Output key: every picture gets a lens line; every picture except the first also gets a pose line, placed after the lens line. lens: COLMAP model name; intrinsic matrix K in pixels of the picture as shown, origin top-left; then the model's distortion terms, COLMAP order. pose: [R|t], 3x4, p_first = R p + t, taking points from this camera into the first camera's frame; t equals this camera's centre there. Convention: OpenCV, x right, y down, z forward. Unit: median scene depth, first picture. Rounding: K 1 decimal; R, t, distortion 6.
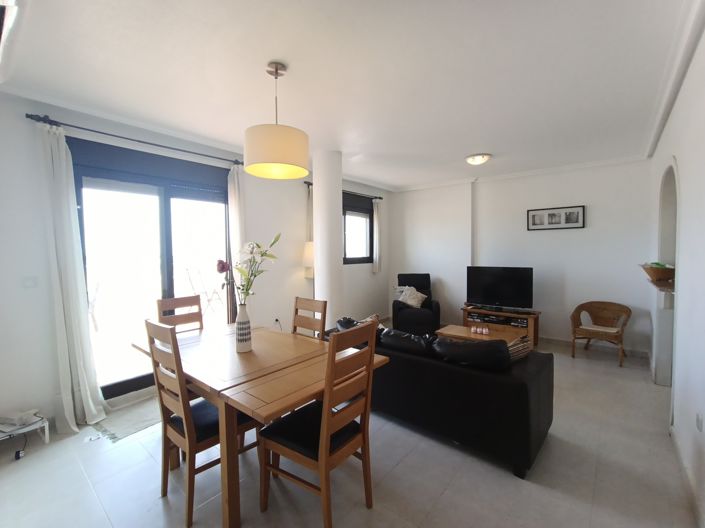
lens RADIAL K [[322.6, 0, 348.3], [0, 322.6, 261.0], [0, 0, 1]] dist [-0.024556, 0.014129]
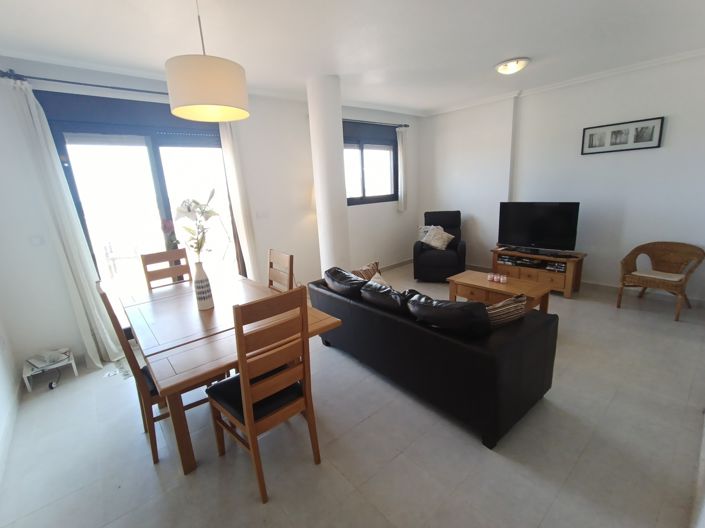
lens RADIAL K [[322.6, 0, 348.3], [0, 322.6, 261.0], [0, 0, 1]] dist [-0.024556, 0.014129]
pose [[0.983501, -0.005111, -0.180831, 0.137115], [0.041872, 0.978887, 0.200067, -0.020815], [0.175991, -0.204337, 0.962950, 0.068825]]
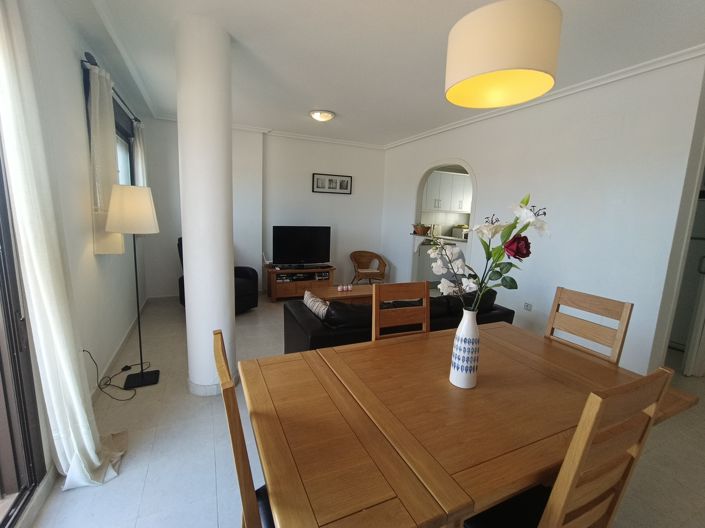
lens RADIAL K [[322.6, 0, 348.3], [0, 322.6, 261.0], [0, 0, 1]] dist [-0.024556, 0.014129]
pose [[0.443688, -0.113369, 0.888982, -0.434950], [-0.015320, 0.990862, 0.134008, -0.012989], [-0.896050, -0.073077, 0.437896, 0.436577]]
